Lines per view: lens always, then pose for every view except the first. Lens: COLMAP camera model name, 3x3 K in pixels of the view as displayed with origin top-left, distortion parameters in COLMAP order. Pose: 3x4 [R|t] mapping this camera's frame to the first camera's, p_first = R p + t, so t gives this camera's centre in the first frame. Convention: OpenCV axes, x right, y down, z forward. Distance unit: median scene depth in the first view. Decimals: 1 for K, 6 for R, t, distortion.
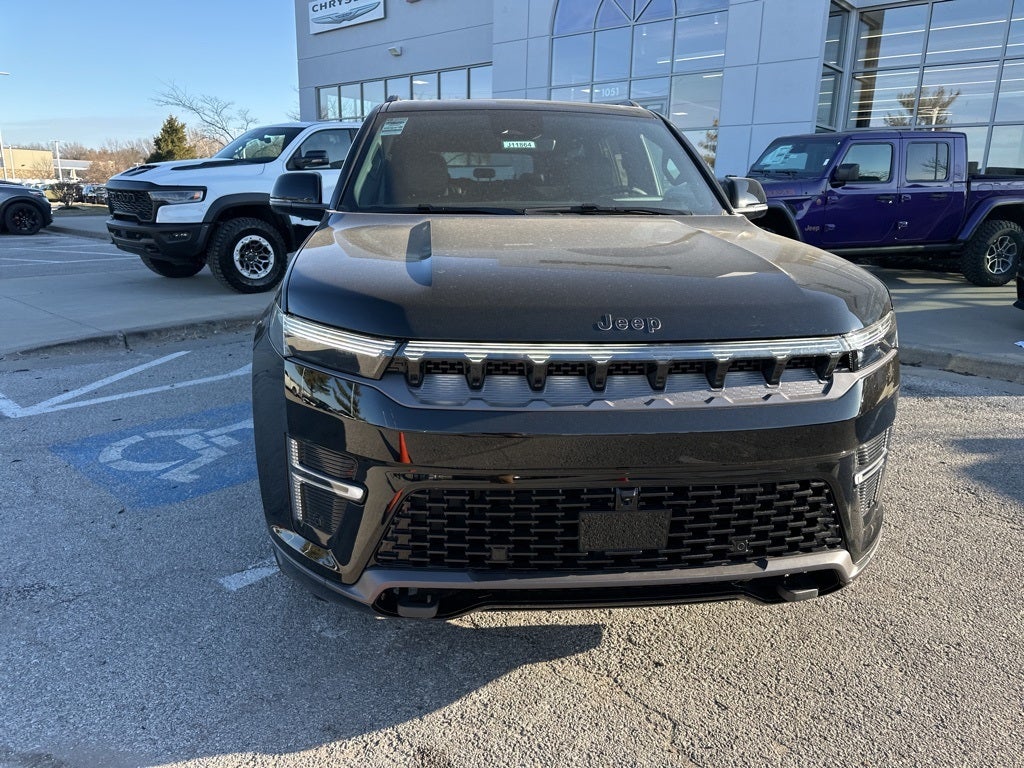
lens RADIAL K [[720.4, 0, 508.8], [0, 720.4, 382.7], [0, 0, 1]] dist [0.017209, -0.020804]
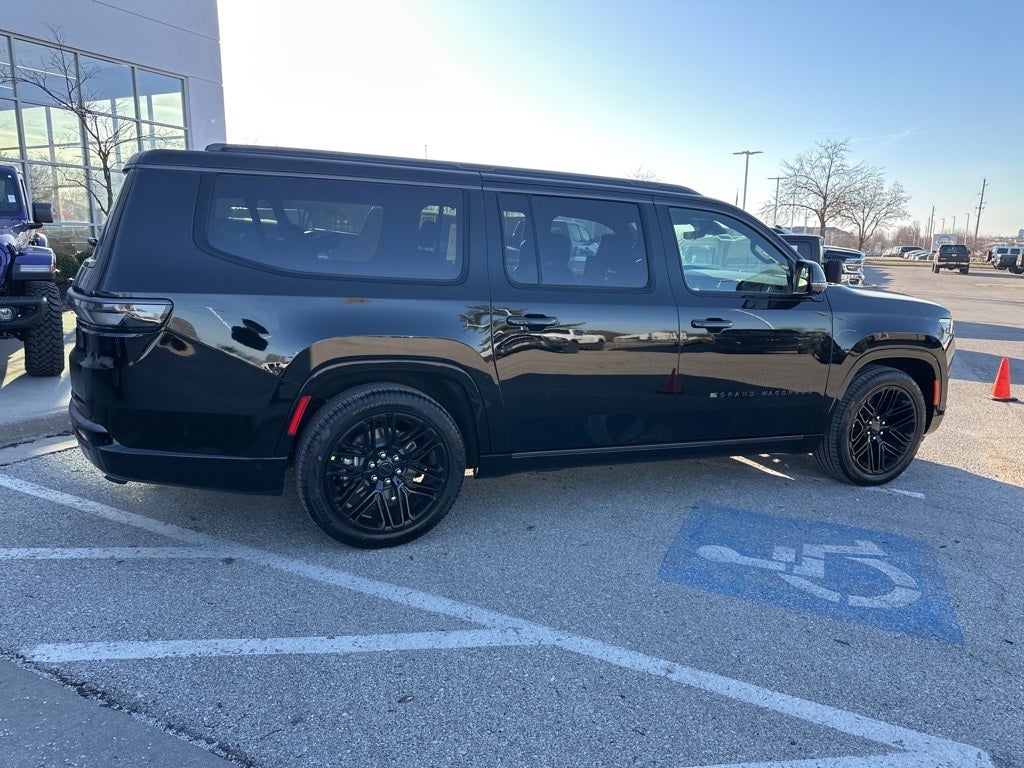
lens RADIAL K [[720.4, 0, 511.5], [0, 720.4, 383.9], [0, 0, 1]] dist [0.017209, -0.020804]
pose [[-0.294167, -0.211136, 0.932141, -1.454272], [0.210198, 0.937123, 0.278599, -0.588265], [-0.932353, 0.277889, -0.231290, 1.960461]]
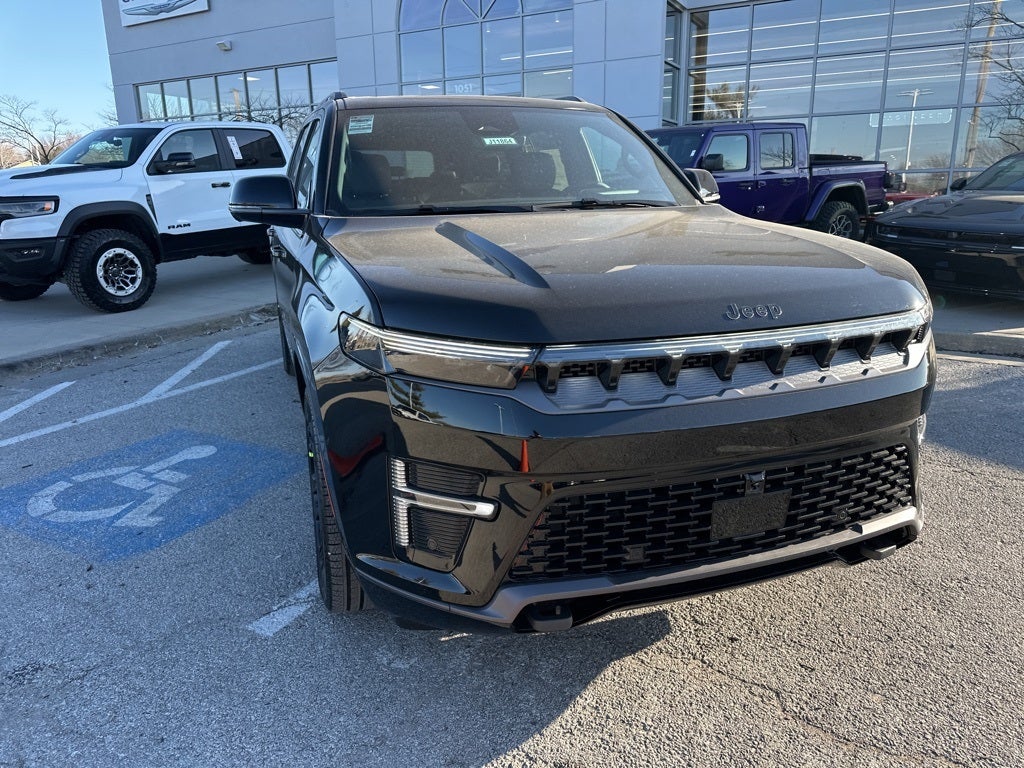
lens RADIAL K [[720.4, 0, 508.0], [0, 720.4, 381.8], [0, 0, 1]] dist [0.017209, -0.020804]
pose [[0.974522, -0.088647, 0.206032, -0.211511], [0.087996, 0.996044, 0.012339, -0.014265], [-0.206311, 0.006106, 0.978467, 0.036925]]
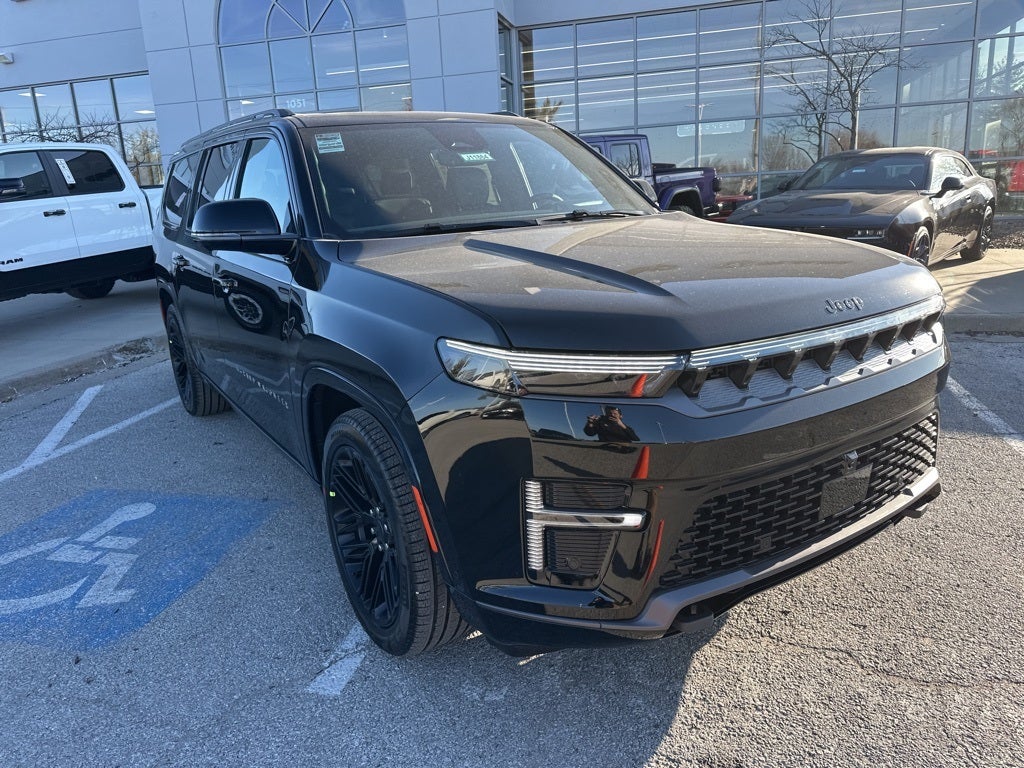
lens RADIAL K [[720.4, 0, 509.7], [0, 720.4, 377.8], [0, 0, 1]] dist [0.017209, -0.020804]
pose [[0.886777, -0.173815, 0.428270, -0.426605], [0.181843, 0.983071, 0.022459, -0.048950], [-0.424924, 0.057962, 0.903372, 0.114360]]
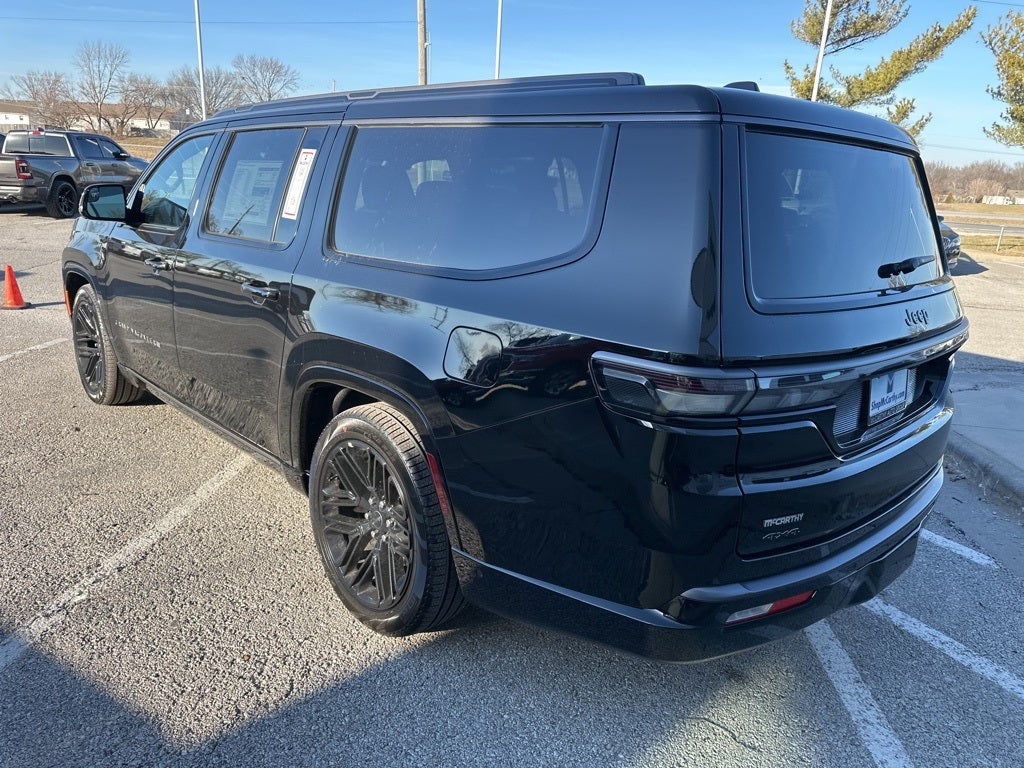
lens RADIAL K [[720.4, 0, 512.1], [0, 720.4, 376.7], [0, 0, 1]] dist [0.017209, -0.020804]
pose [[-0.792745, 0.102151, -0.600933, 0.607467], [-0.222452, 0.869380, 0.441241, -0.745971], [0.567512, 0.483470, -0.666473, 2.549565]]
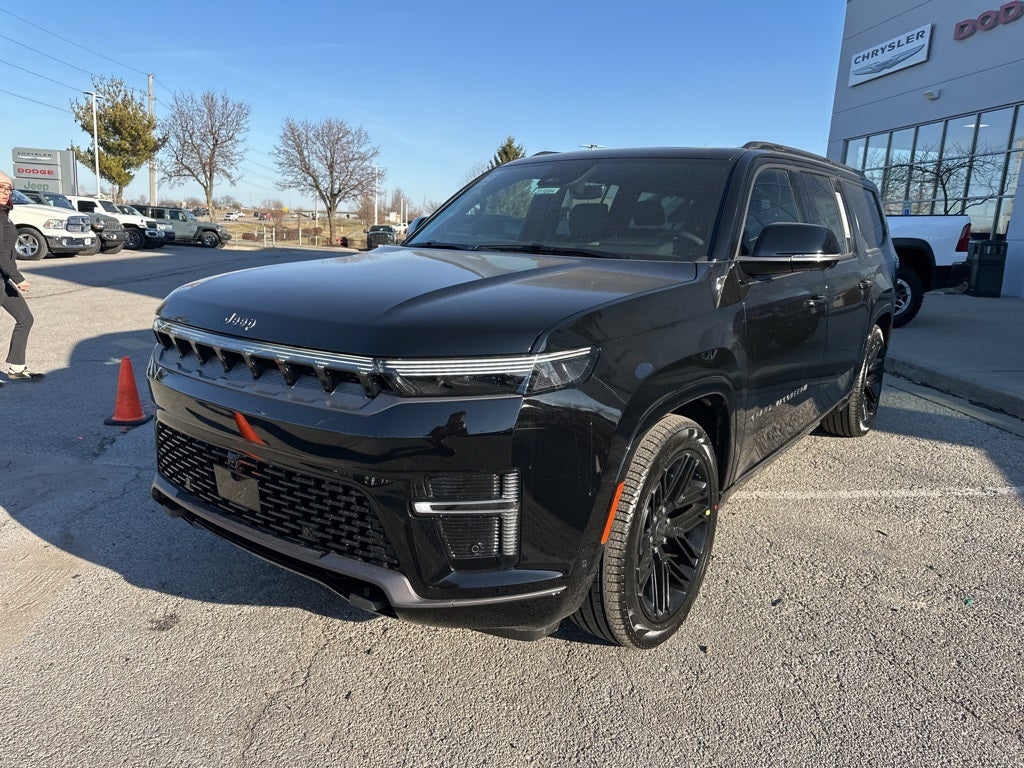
lens RADIAL K [[720.4, 0, 516.7], [0, 720.4, 384.5], [0, 0, 1]] dist [0.017209, -0.020804]
pose [[0.739821, 0.154918, -0.654726, 0.752370], [-0.199272, 0.979921, 0.006694, -0.043830], [0.642617, 0.125516, 0.755837, 0.194058]]
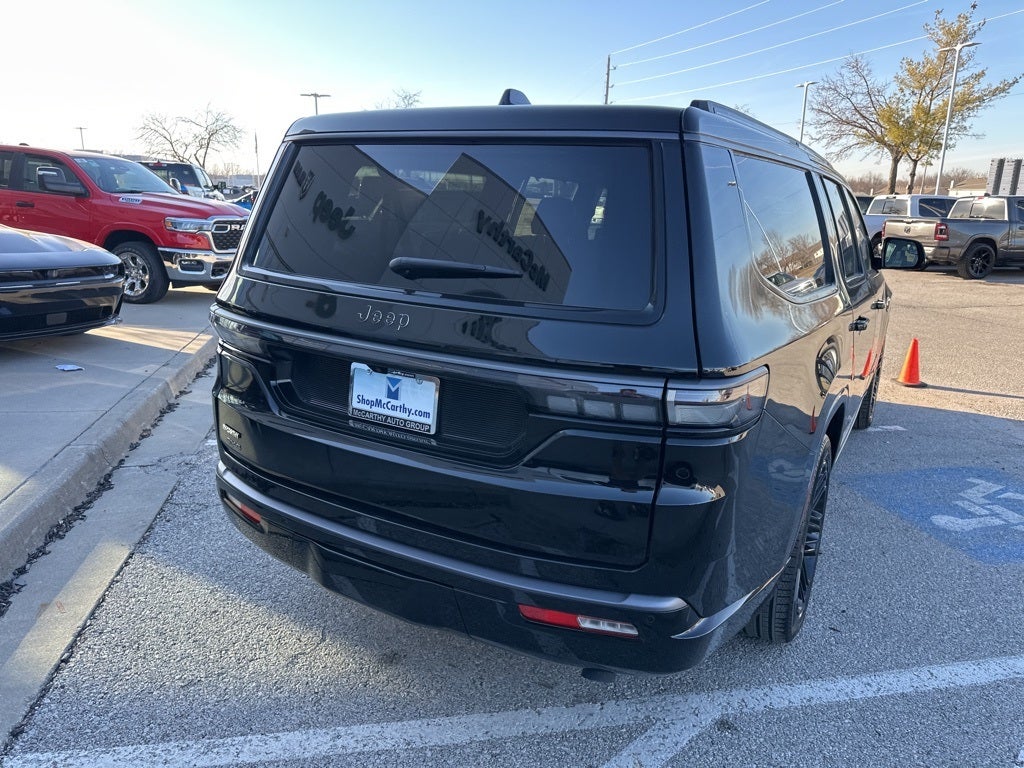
lens RADIAL K [[720.4, 0, 511.8], [0, 720.4, 373.9], [0, 0, 1]] dist [0.017209, -0.020804]
pose [[-0.805476, -0.181354, 0.564198, -0.549968], [0.106760, 0.892046, 0.439153, -0.799011], [-0.582933, 0.413961, -0.699160, 2.678276]]
